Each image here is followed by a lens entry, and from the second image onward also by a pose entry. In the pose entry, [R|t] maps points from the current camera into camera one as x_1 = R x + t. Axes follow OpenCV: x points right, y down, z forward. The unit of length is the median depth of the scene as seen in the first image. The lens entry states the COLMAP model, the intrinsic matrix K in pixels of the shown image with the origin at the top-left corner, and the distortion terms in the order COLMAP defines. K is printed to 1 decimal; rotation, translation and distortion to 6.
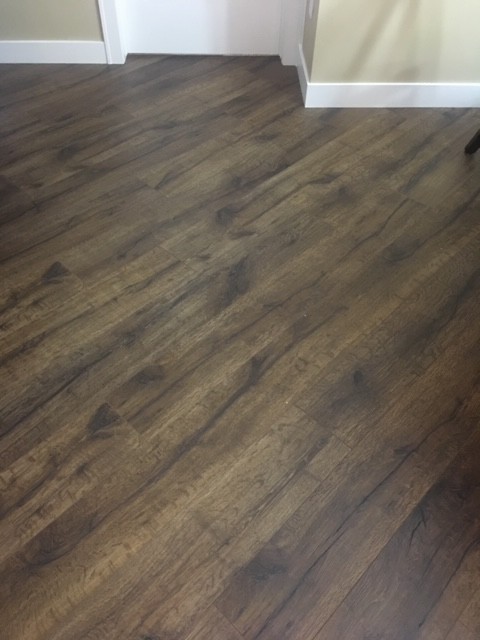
lens RADIAL K [[540.7, 0, 242.0], [0, 540.7, 319.3], [0, 0, 1]] dist [0.119907, -0.183963]
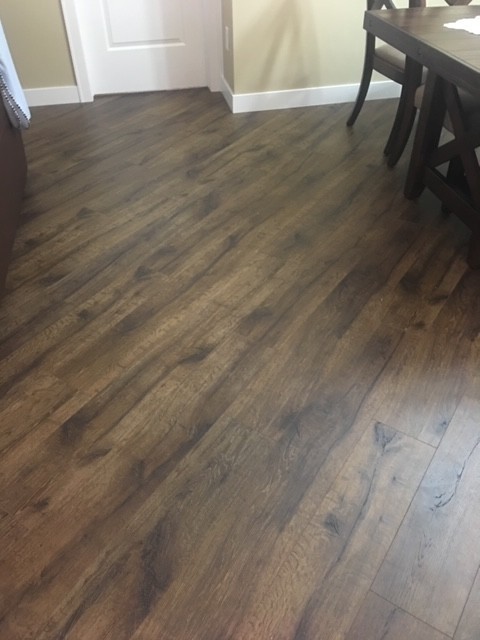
lens RADIAL K [[540.7, 0, 237.4], [0, 540.7, 316.7], [0, 0, 1]] dist [0.119907, -0.183963]
pose [[0.984936, -0.134062, 0.109215, -0.144080], [0.147850, 0.980448, -0.129858, 0.455893], [-0.089670, 0.144049, 0.985499, -0.449599]]
